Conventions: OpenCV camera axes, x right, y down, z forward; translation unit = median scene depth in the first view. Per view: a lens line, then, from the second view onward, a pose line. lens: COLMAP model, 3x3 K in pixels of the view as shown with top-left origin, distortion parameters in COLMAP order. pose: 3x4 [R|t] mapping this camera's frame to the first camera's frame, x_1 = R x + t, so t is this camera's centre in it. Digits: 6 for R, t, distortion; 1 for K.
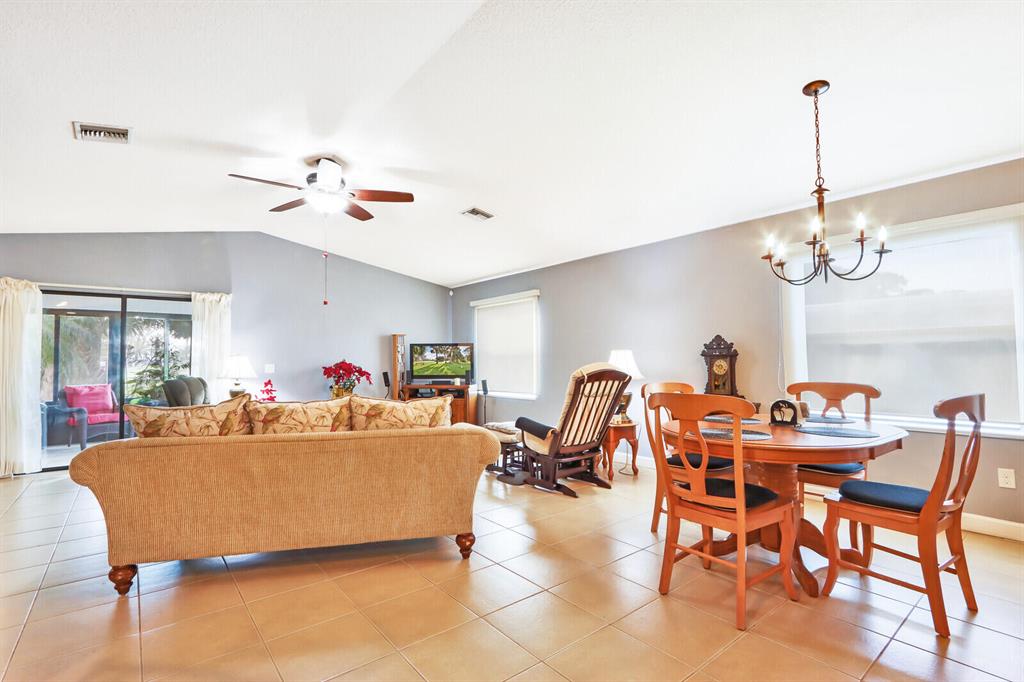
lens RADIAL K [[478.4, 0, 515.8], [0, 478.4, 352.7], [0, 0, 1]] dist [-0.003263, -0.000418]
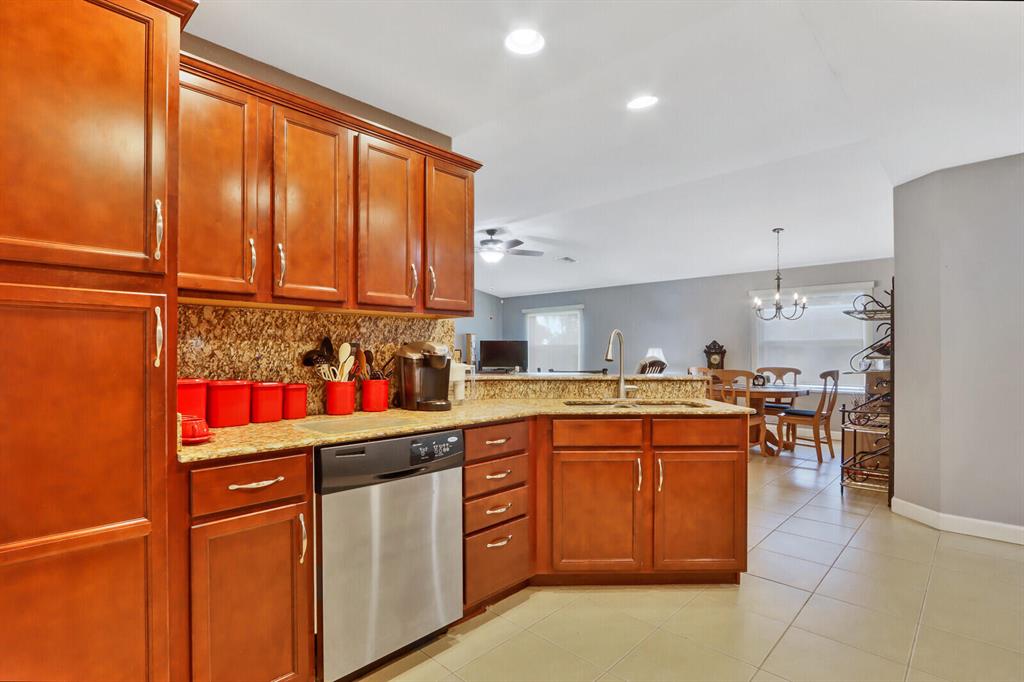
lens RADIAL K [[509.3, 0, 507.4], [0, 509.3, 361.0], [0, 0, 1]] dist [-0.001394, -0.000272]
pose [[0.992159, 0.008700, 0.124677, -0.840339], [-0.012732, 0.999420, 0.031578, -0.018185], [-0.124330, -0.032918, 0.991695, -1.114377]]
